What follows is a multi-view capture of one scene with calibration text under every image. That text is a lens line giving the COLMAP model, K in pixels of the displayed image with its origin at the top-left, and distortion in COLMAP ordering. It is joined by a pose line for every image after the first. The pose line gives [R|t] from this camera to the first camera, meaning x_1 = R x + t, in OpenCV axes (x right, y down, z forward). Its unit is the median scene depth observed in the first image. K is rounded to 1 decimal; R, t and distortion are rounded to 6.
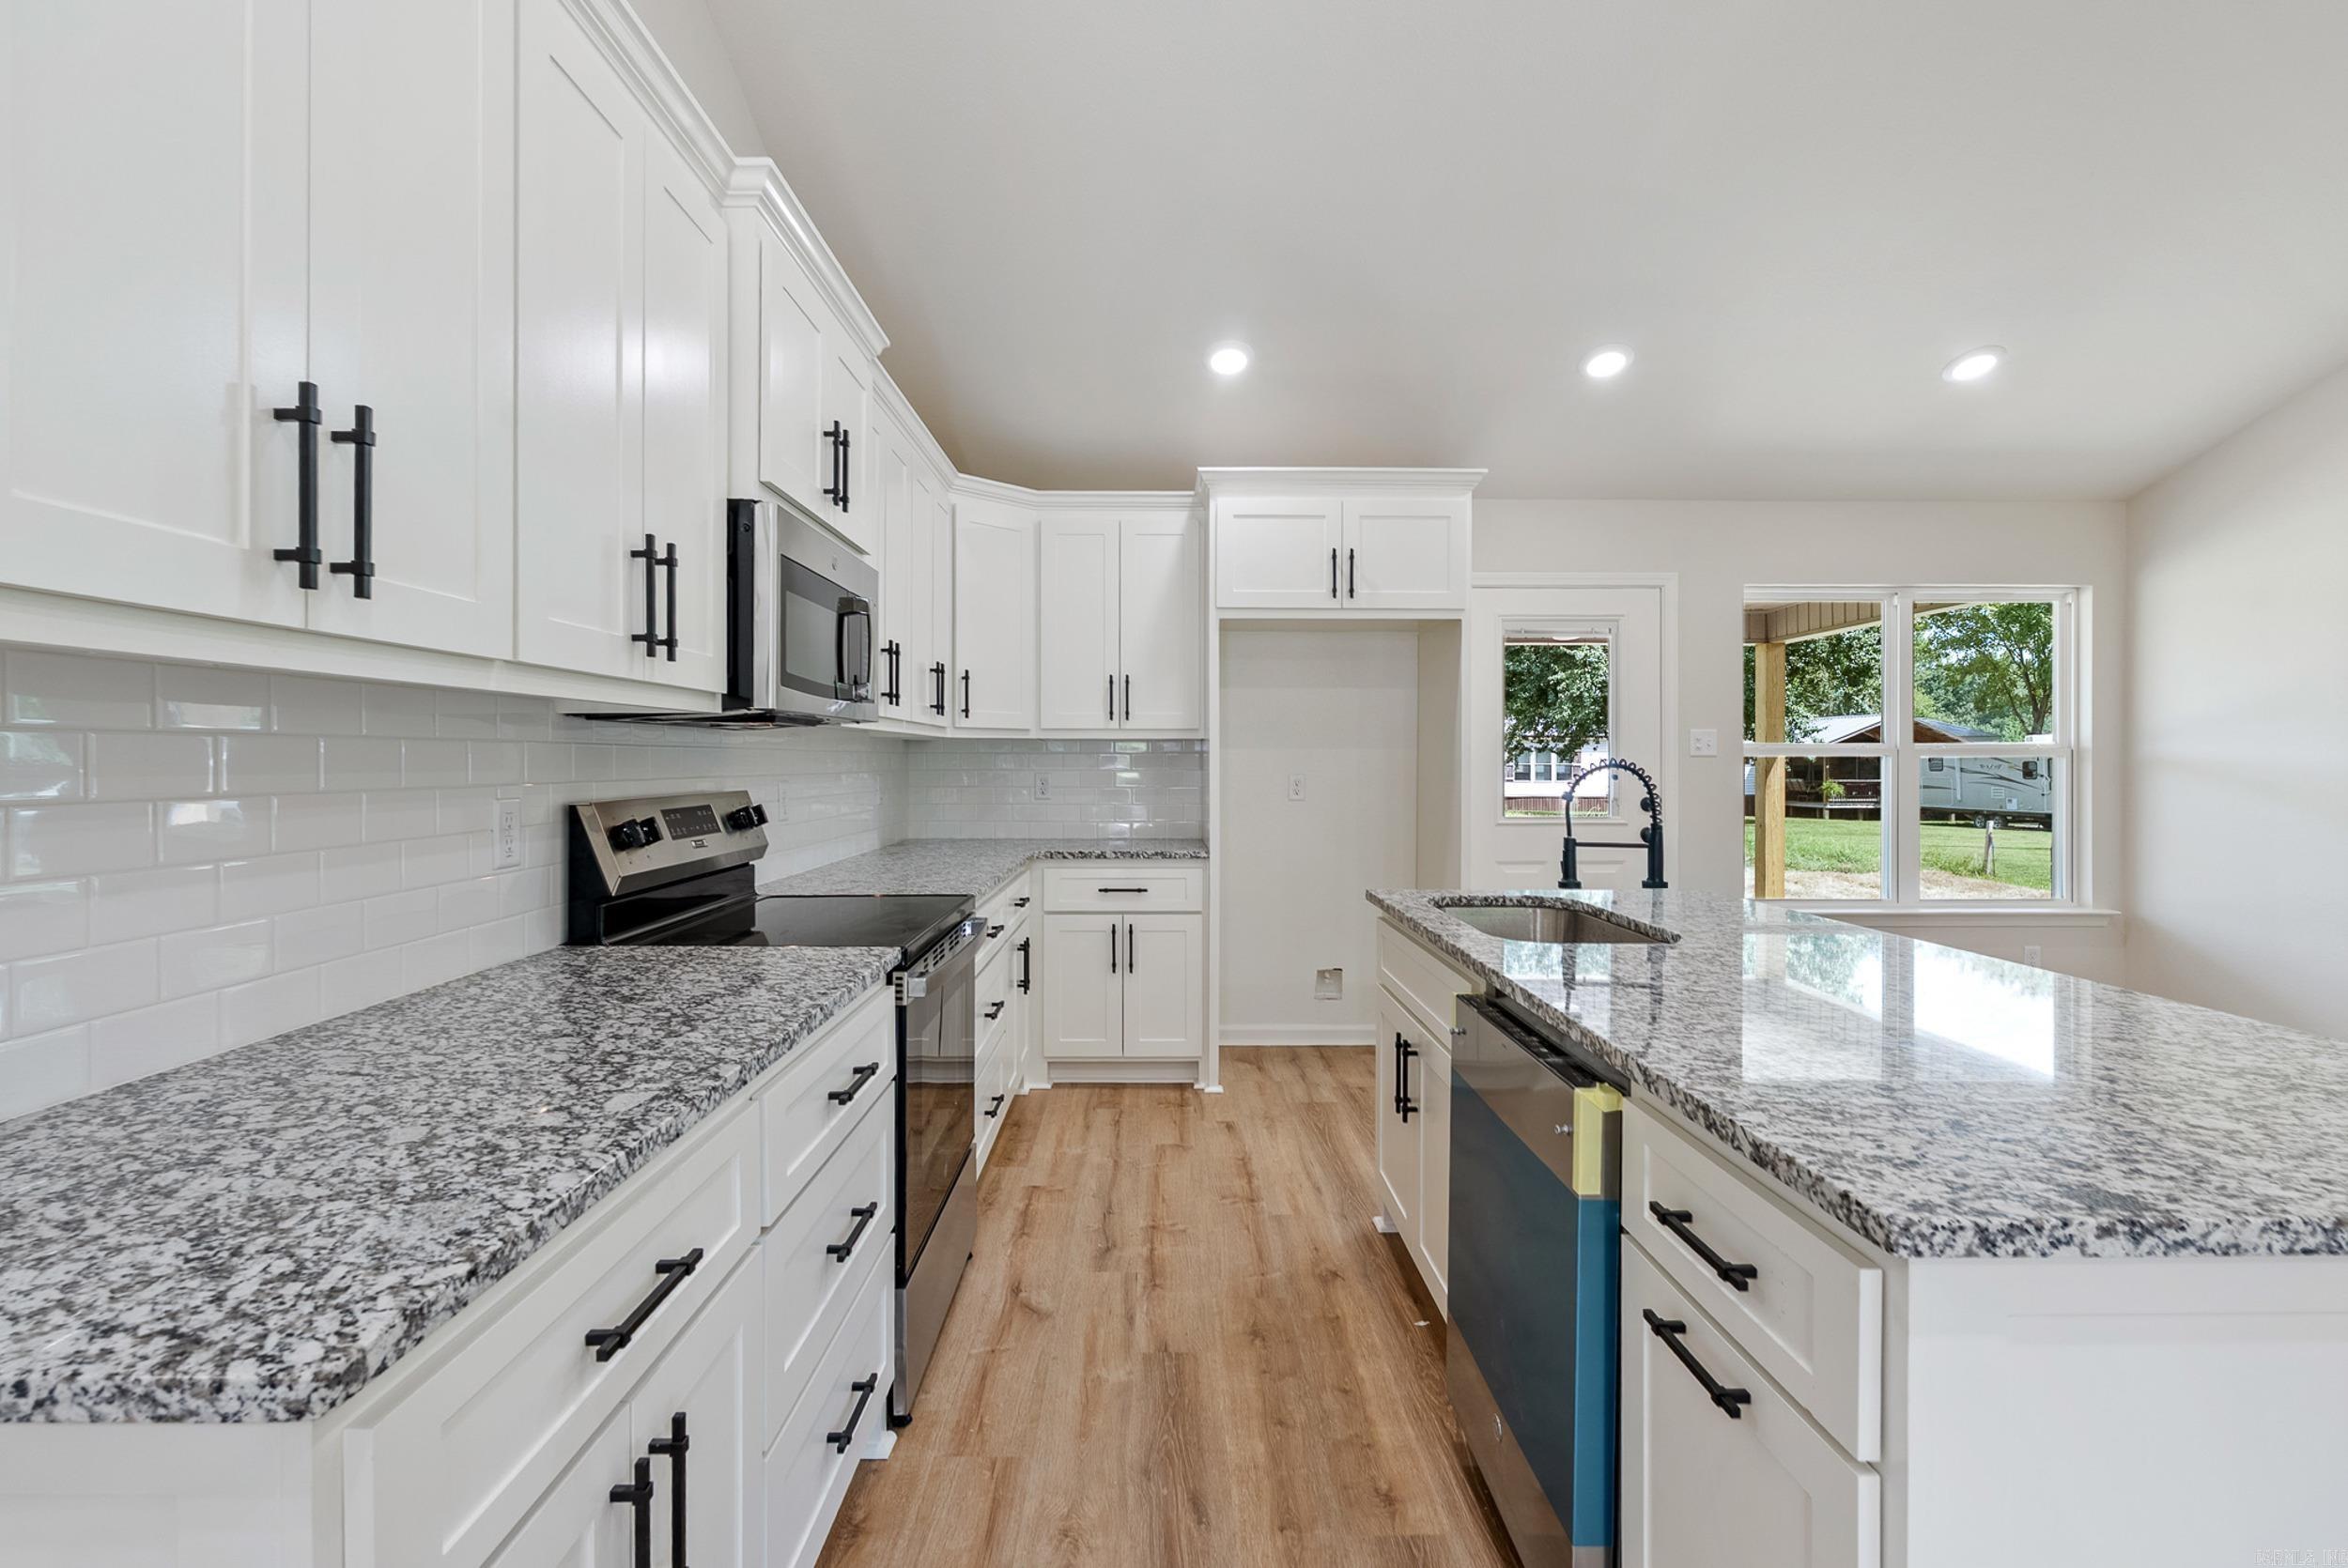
lens RADIAL K [[1043.9, 0, 1170.5], [0, 1043.9, 765.6], [0, 0, 1]] dist [-0.005722, 0.001112]
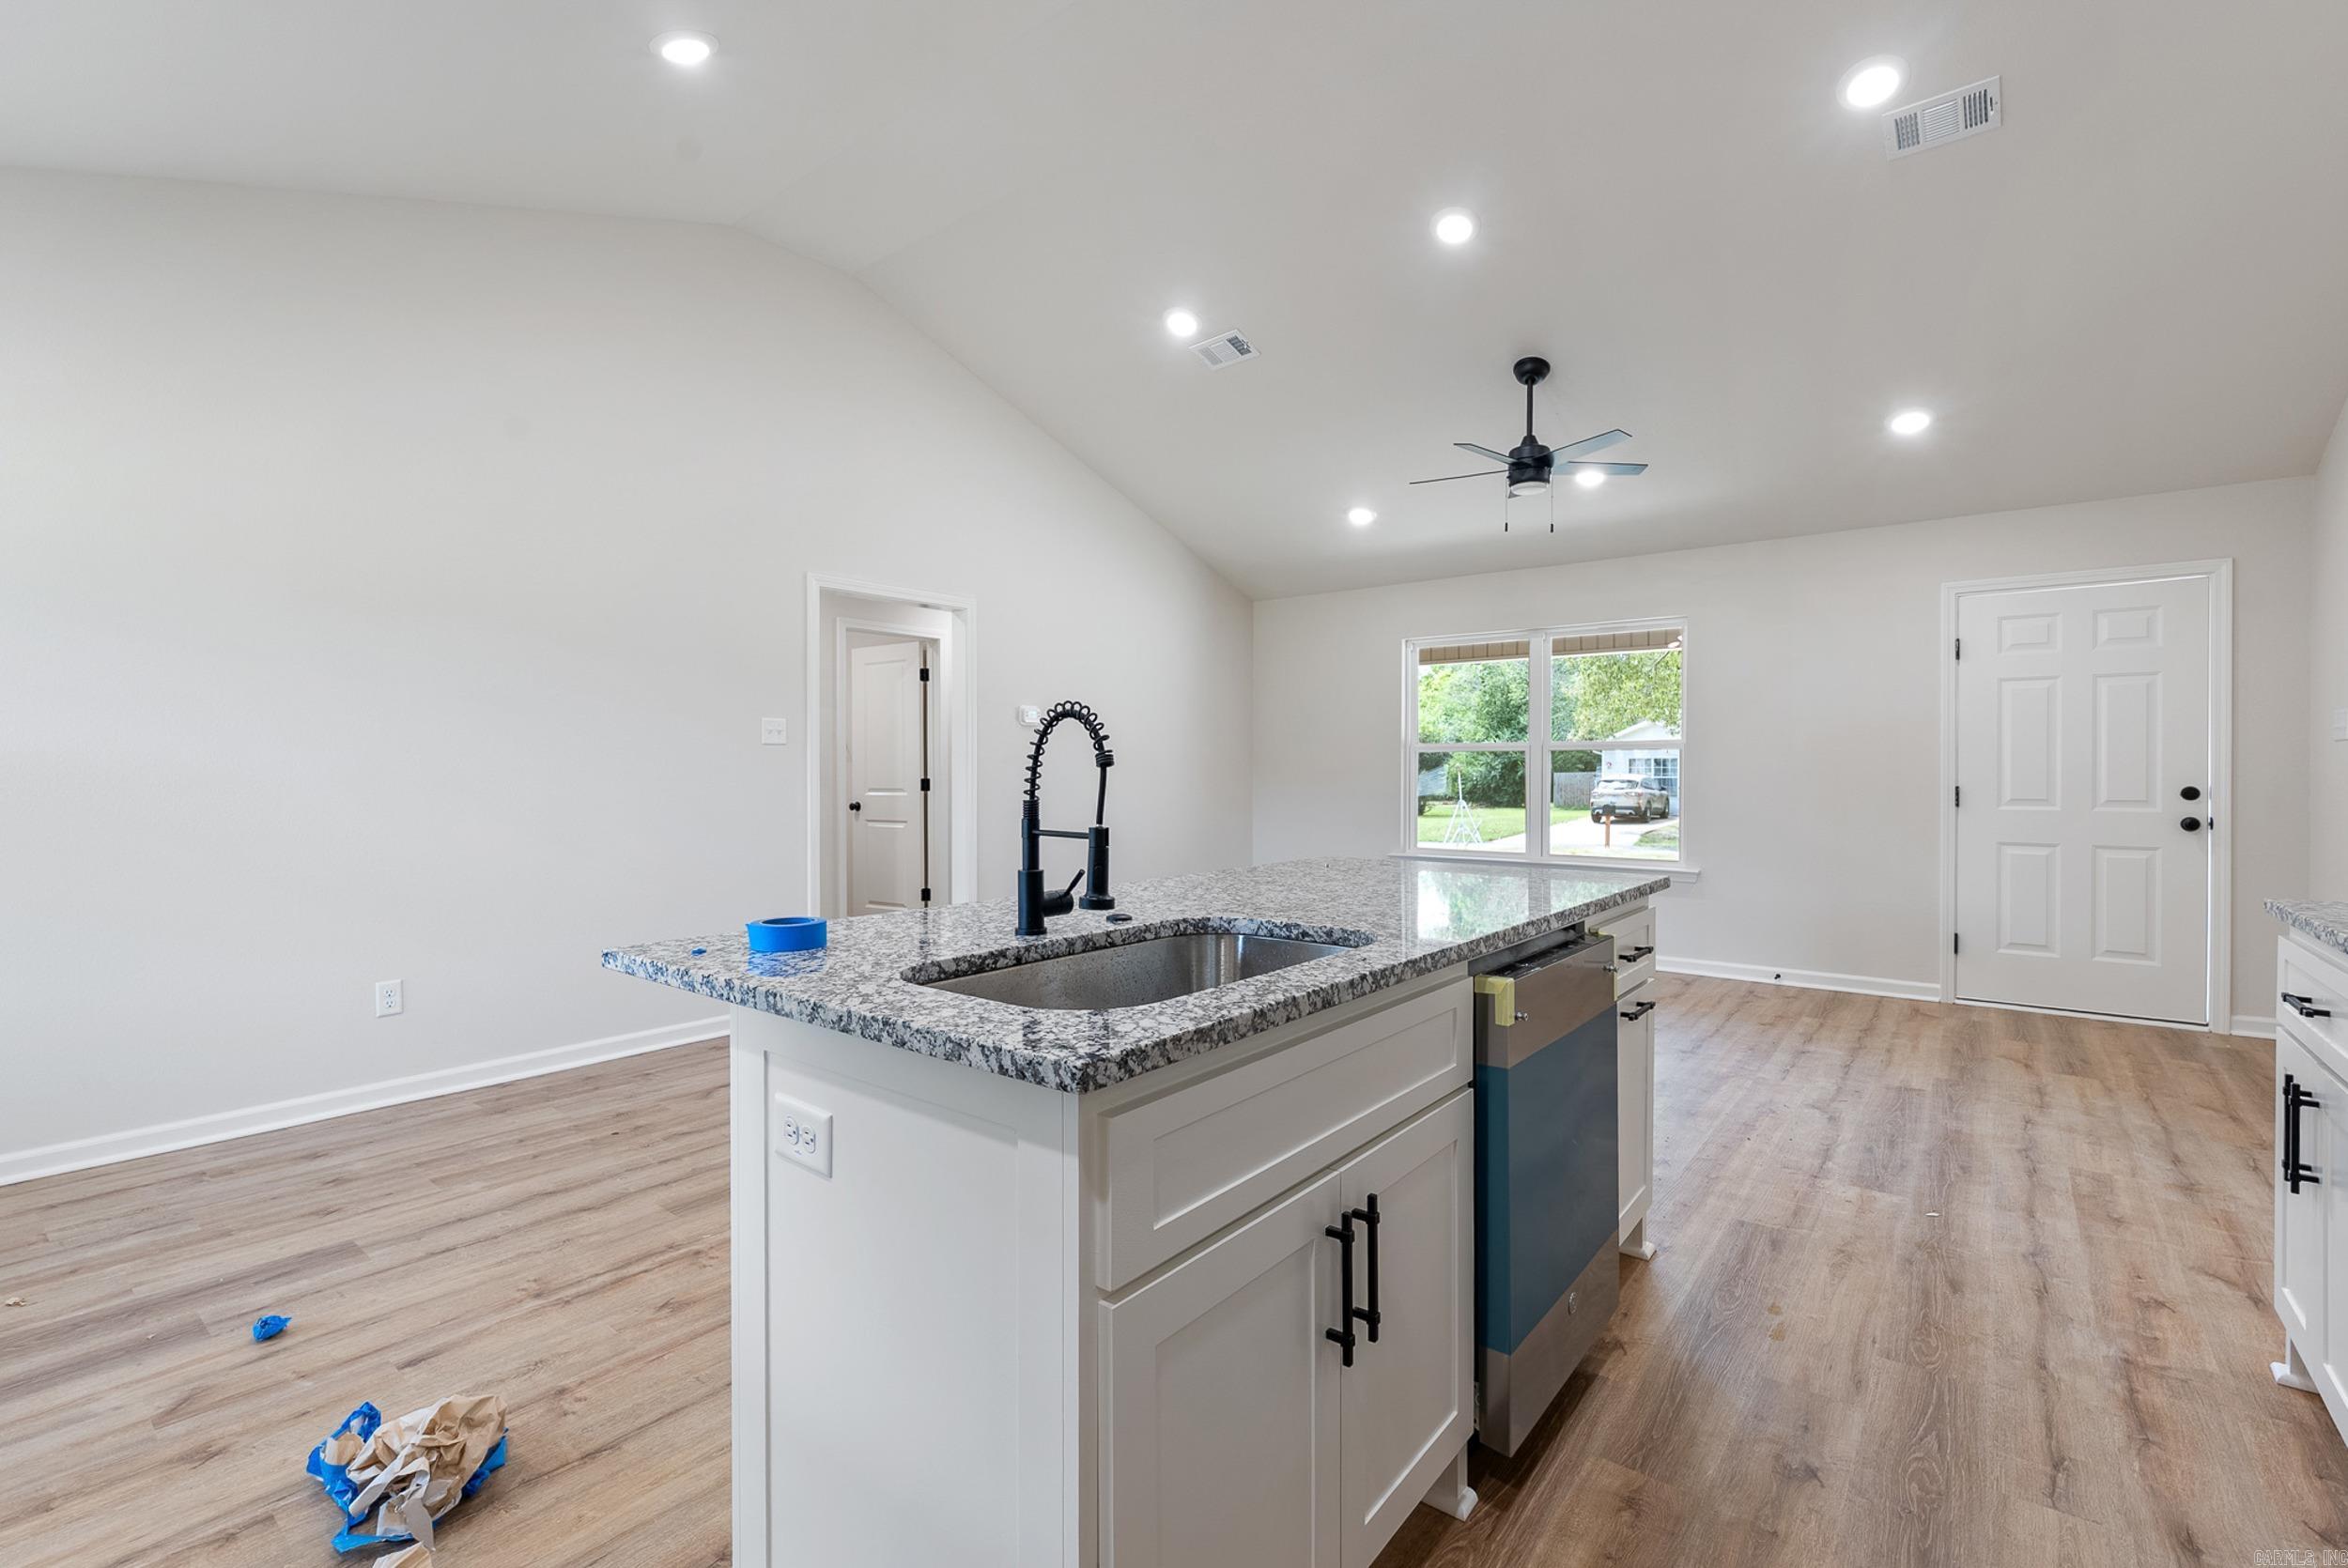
lens RADIAL K [[1043.9, 0, 1178.0], [0, 1043.9, 766.3], [0, 0, 1]] dist [-0.005722, 0.001112]
pose [[-0.778914, 0.000754, 0.627130, -0.026163], [0.002236, 0.999996, 0.001574, 0.019385], [-0.627127, 0.002629, -0.778913, 0.884170]]
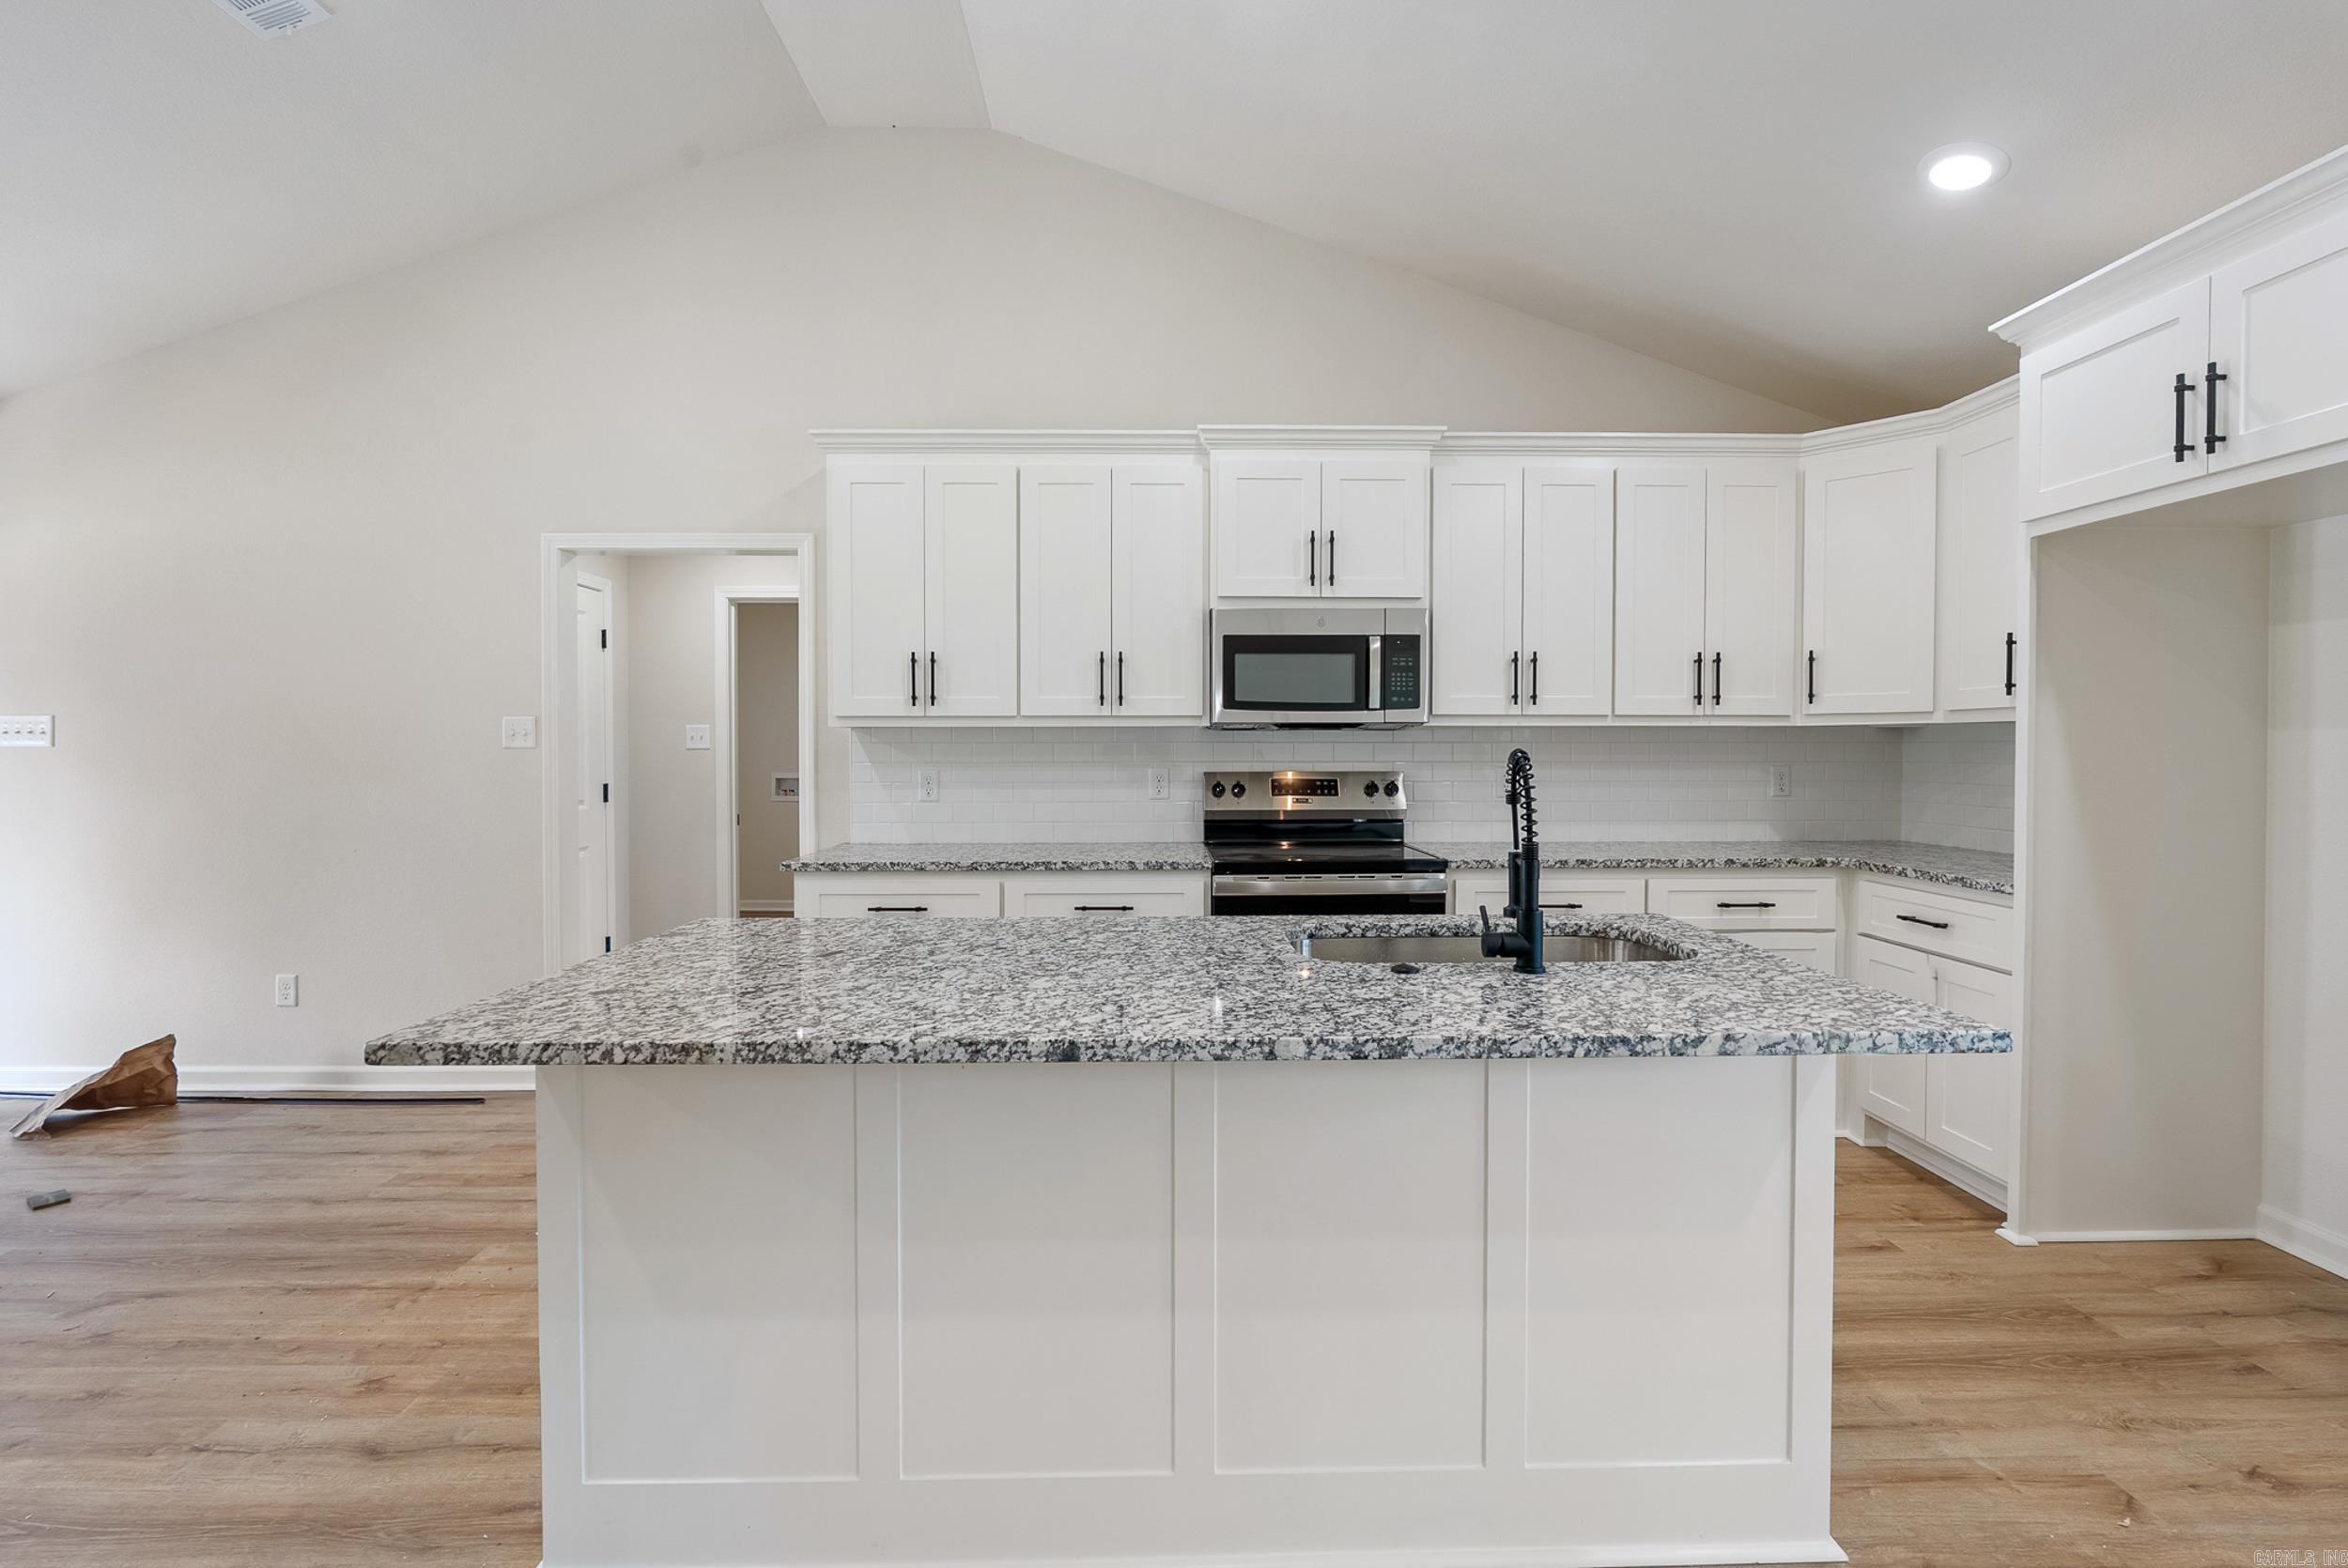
lens RADIAL K [[1043.9, 0, 1178.7], [0, 1043.9, 766.9], [0, 0, 1]] dist [-0.005722, 0.001112]
pose [[0.012417, 0.017161, -0.999776, 0.703484], [-0.003230, 0.999848, 0.017122, -0.004152], [0.999918, 0.003017, 0.012471, 0.450962]]
